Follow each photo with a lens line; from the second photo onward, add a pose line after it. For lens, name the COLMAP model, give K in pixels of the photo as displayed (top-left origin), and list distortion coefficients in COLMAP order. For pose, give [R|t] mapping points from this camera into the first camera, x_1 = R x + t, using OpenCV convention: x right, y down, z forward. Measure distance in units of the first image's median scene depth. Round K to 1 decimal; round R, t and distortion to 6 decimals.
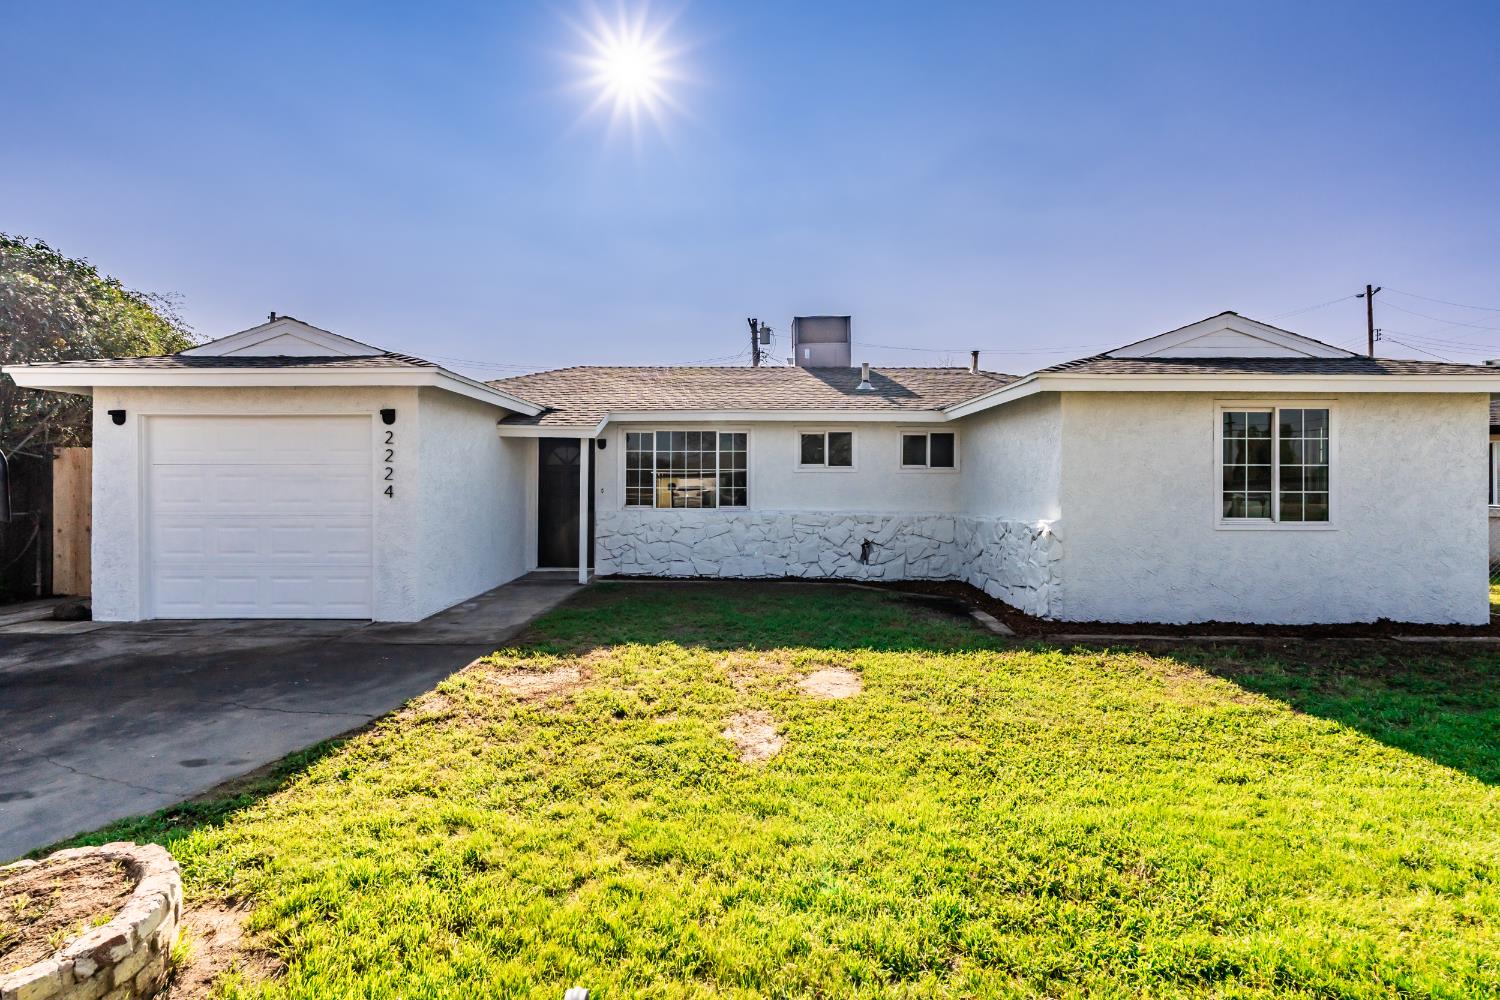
lens RADIAL K [[663.8, 0, 734.2], [0, 663.8, 490.8], [0, 0, 1]] dist [-0.010052, 0.003398]
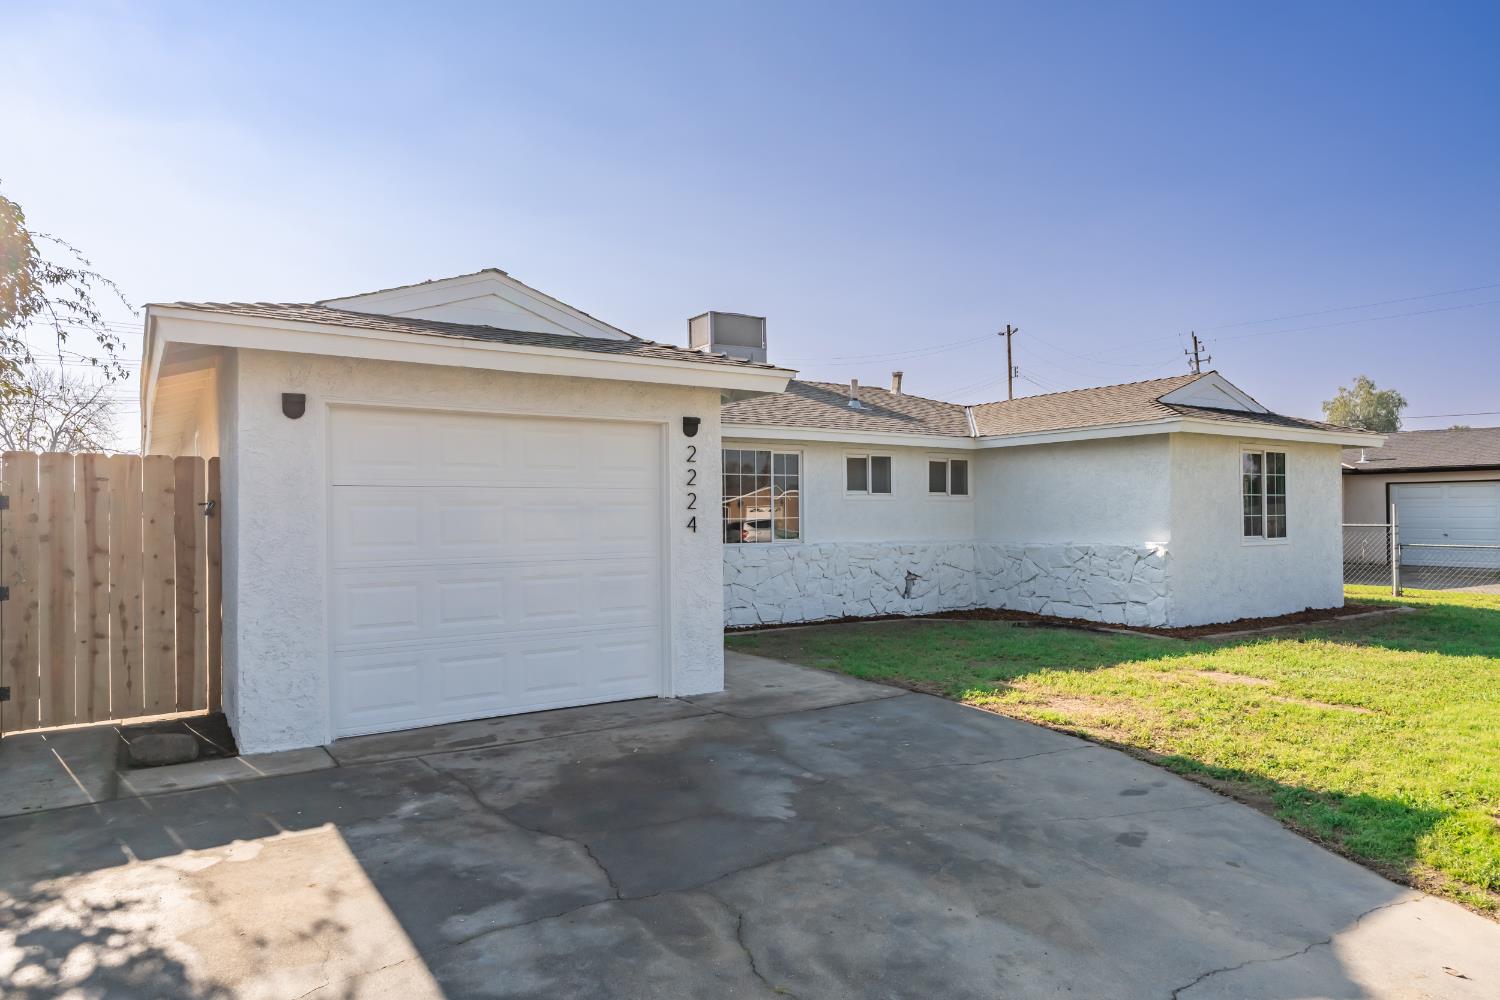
lens RADIAL K [[913.6, 0, 739.9], [0, 913.6, 507.0], [0, 0, 1]] dist [0.000310, -0.000072]
pose [[0.828252, -0.002832, 0.560348, -0.917272], [0.013362, 0.999803, -0.014699, -0.002381], [-0.560196, 0.019662, 0.828127, 0.081093]]
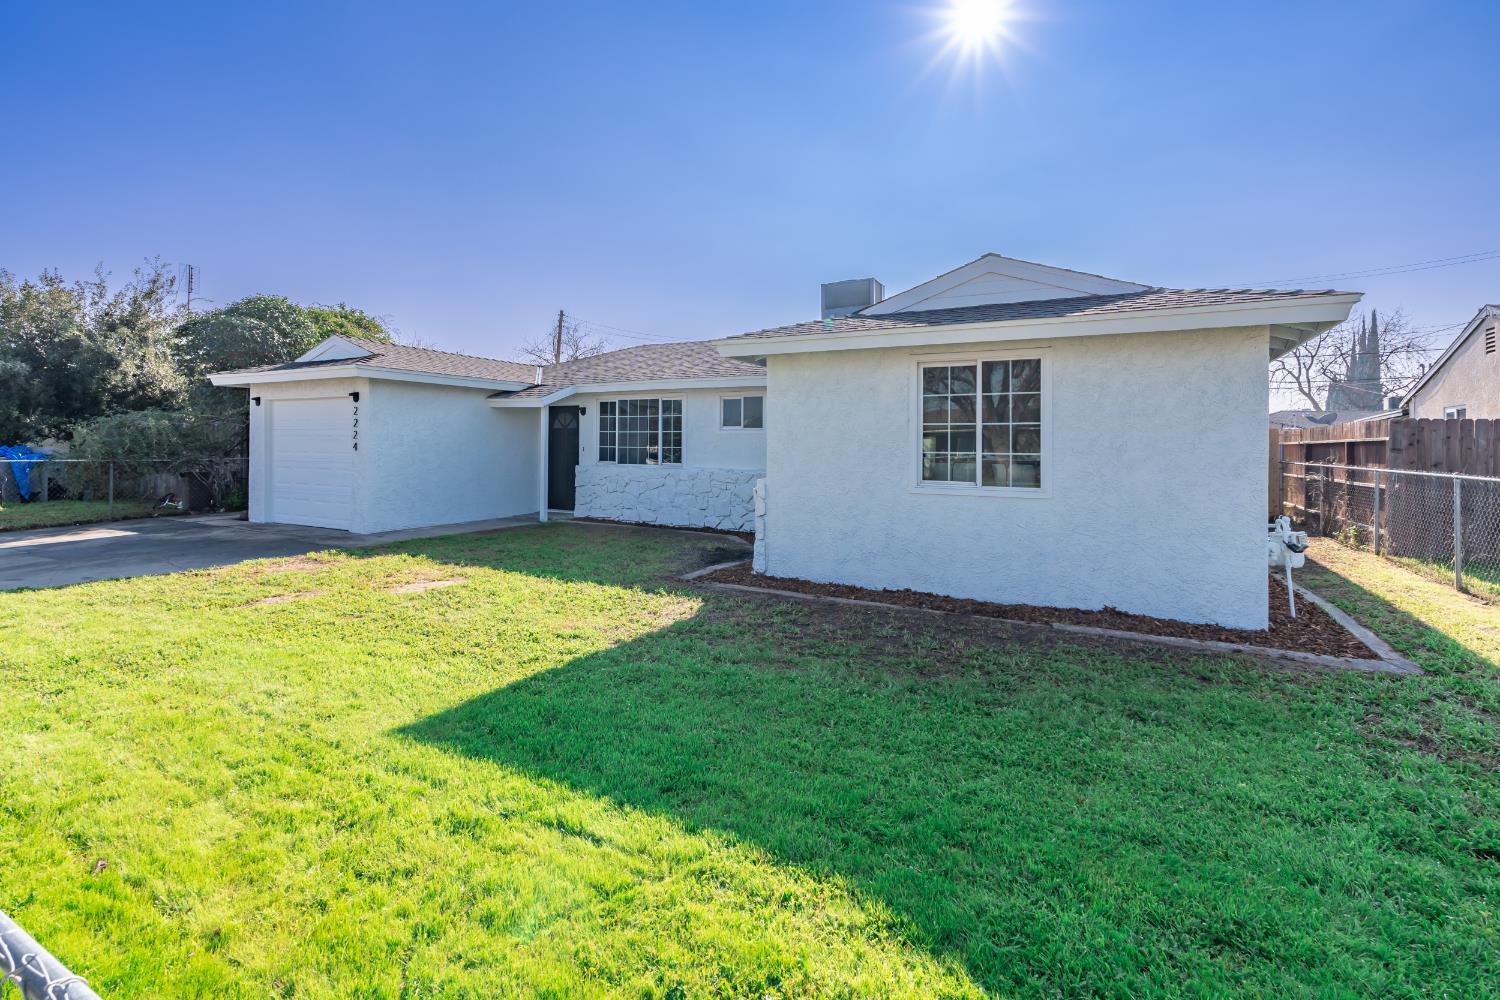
lens RADIAL K [[663.8, 0, 765.5], [0, 663.8, 447.7], [0, 0, 1]] dist [-0.010052, 0.003398]
pose [[0.896707, 0.006813, -0.442572, 0.845777], [-0.011667, 0.999898, -0.008247, 0.004532], [0.442471, 0.012558, 0.896695, 0.053670]]
